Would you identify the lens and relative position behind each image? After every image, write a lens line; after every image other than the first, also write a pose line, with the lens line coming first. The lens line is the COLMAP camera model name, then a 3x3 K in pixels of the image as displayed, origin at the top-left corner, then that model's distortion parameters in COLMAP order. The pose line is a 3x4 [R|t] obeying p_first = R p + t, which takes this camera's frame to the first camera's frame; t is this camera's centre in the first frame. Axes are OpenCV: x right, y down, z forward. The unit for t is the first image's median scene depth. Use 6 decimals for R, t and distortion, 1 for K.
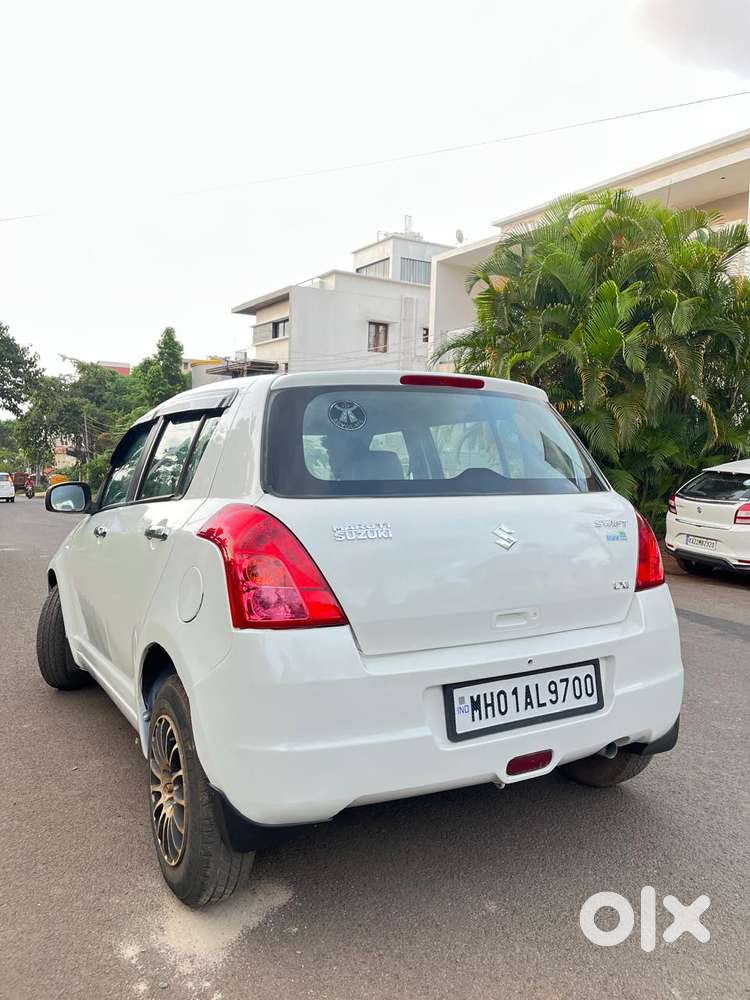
lens RADIAL K [[755.8, 0, 382.7], [0, 755.8, 507.2], [0, 0, 1]] dist [0.070521, -0.076829]
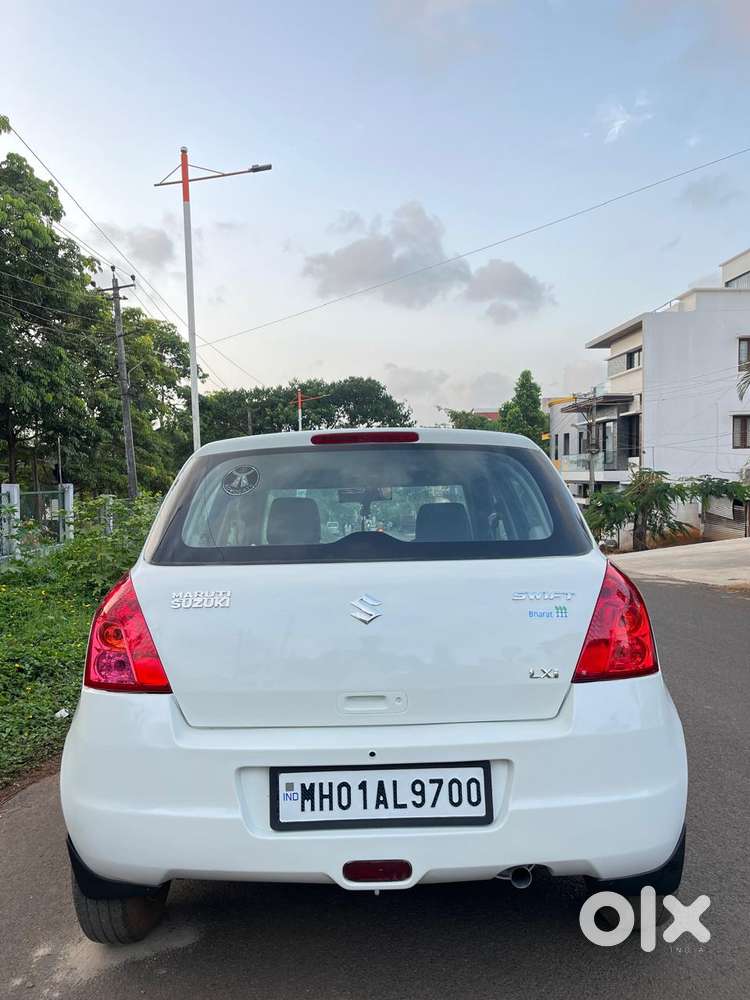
lens RADIAL K [[755.8, 0, 364.7], [0, 755.8, 518.8], [0, 0, 1]] dist [0.070521, -0.076829]
pose [[0.872466, -0.012014, -0.488528, 0.598670], [-0.005060, 0.999422, -0.033616, -0.038148], [0.488649, 0.031801, 0.871901, 0.209624]]
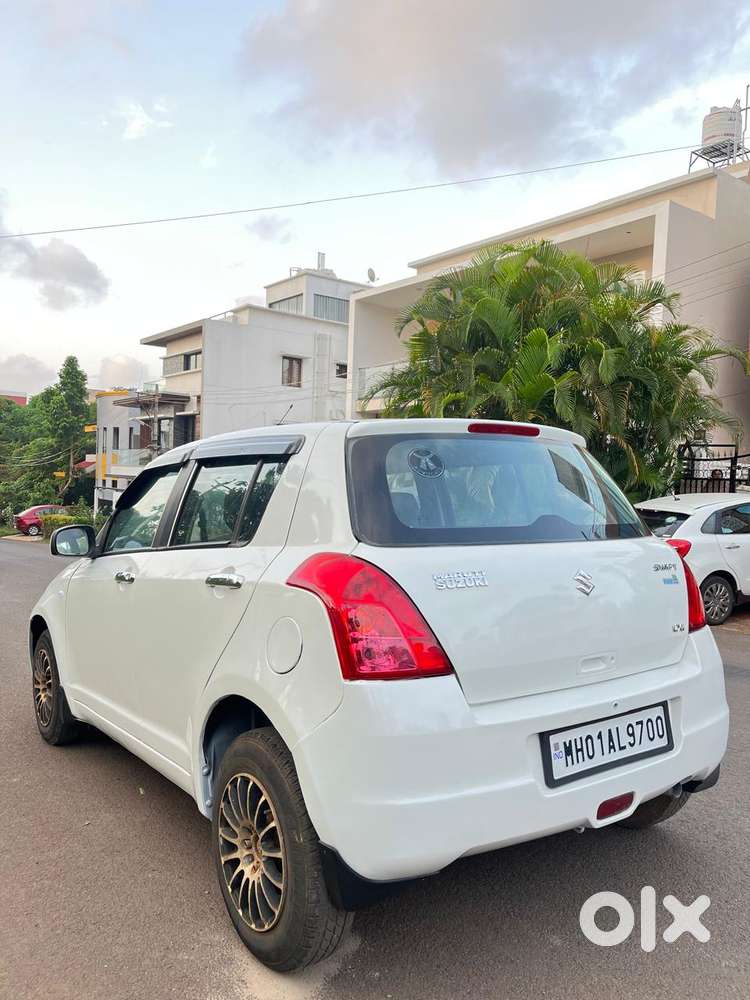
lens RADIAL K [[755.8, 0, 375.5], [0, 755.8, 512.0], [0, 0, 1]] dist [0.070521, -0.076829]
pose [[0.994615, 0.001256, 0.103633, -0.225493], [0.002789, 0.999240, -0.038874, -0.017581], [-0.103603, 0.038953, 0.993856, 0.002620]]
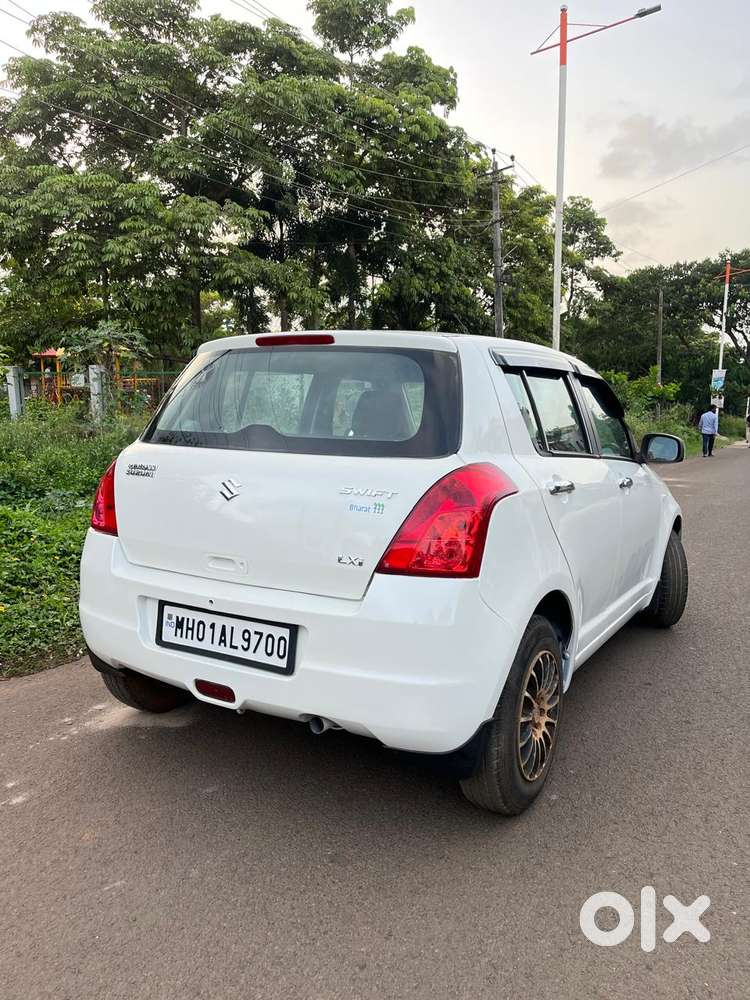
lens RADIAL K [[755.8, 0, 367.2], [0, 755.8, 516.9], [0, 0, 1]] dist [0.070521, -0.076829]
pose [[0.497950, 0.139325, -0.855941, 1.192150], [-0.057992, 0.990150, 0.127433, -0.070835], [0.865264, -0.013817, 0.501125, 0.622139]]
